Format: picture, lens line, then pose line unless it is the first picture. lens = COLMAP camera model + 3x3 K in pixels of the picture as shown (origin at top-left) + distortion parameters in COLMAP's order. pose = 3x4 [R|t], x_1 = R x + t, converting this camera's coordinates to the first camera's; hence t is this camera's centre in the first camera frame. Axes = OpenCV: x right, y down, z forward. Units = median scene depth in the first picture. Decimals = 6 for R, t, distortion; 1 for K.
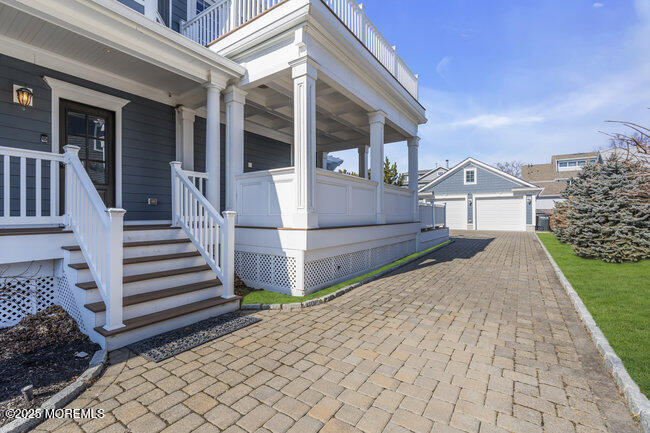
lens RADIAL K [[291.0, 0, 323.7], [0, 291.0, 214.9], [0, 0, 1]] dist [-0.011038, 0.004999]
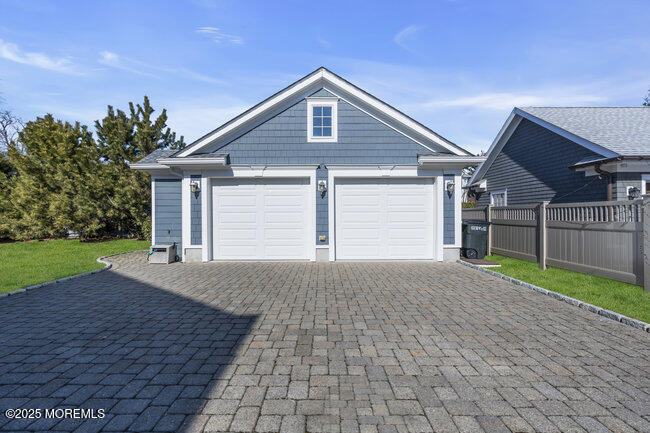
lens RADIAL K [[291.0, 0, 323.7], [0, 291.0, 214.9], [0, 0, 1]] dist [-0.011038, 0.004999]
pose [[0.824068, -0.002161, 0.566486, 0.289882], [0.000299, 0.999994, 0.003379, -0.010548], [-0.566490, -0.002615, 0.824064, 0.685875]]
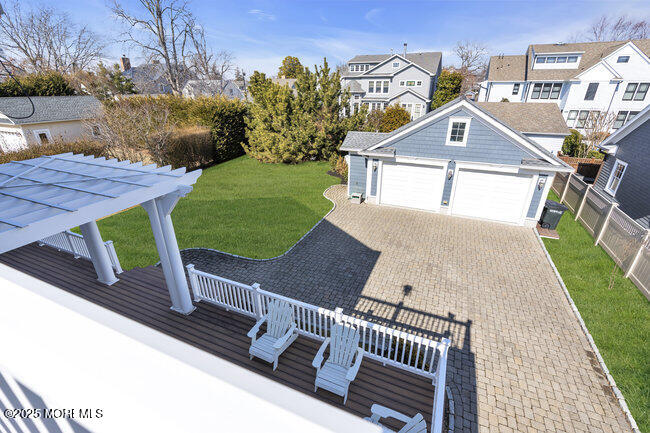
lens RADIAL K [[291.0, 0, 323.7], [0, 291.0, 214.9], [0, 0, 1]] dist [-0.011038, 0.004999]
pose [[0.982092, -0.075374, 0.172669, 0.118255], [-0.000580, 0.915271, 0.402838, -0.218064], [-0.188402, -0.395724, 0.898837, 0.450086]]
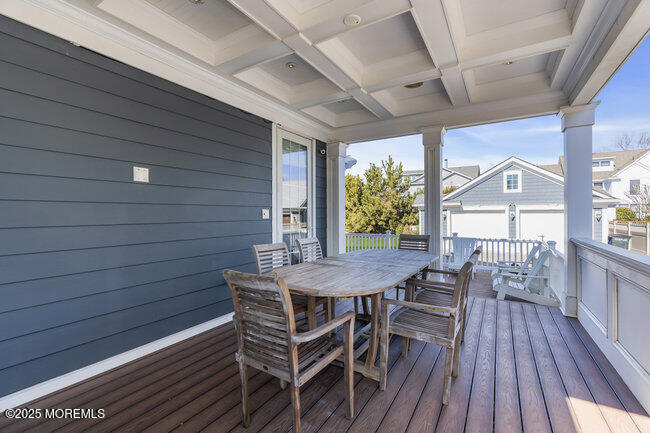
lens RADIAL K [[291.0, 0, 323.7], [0, 291.0, 214.9], [0, 0, 1]] dist [-0.011038, 0.004999]
pose [[0.998538, -0.002392, 0.053996, -0.028375], [0.002036, 0.999976, 0.006642, -0.052634], [-0.054011, -0.006523, 0.998519, 0.271717]]
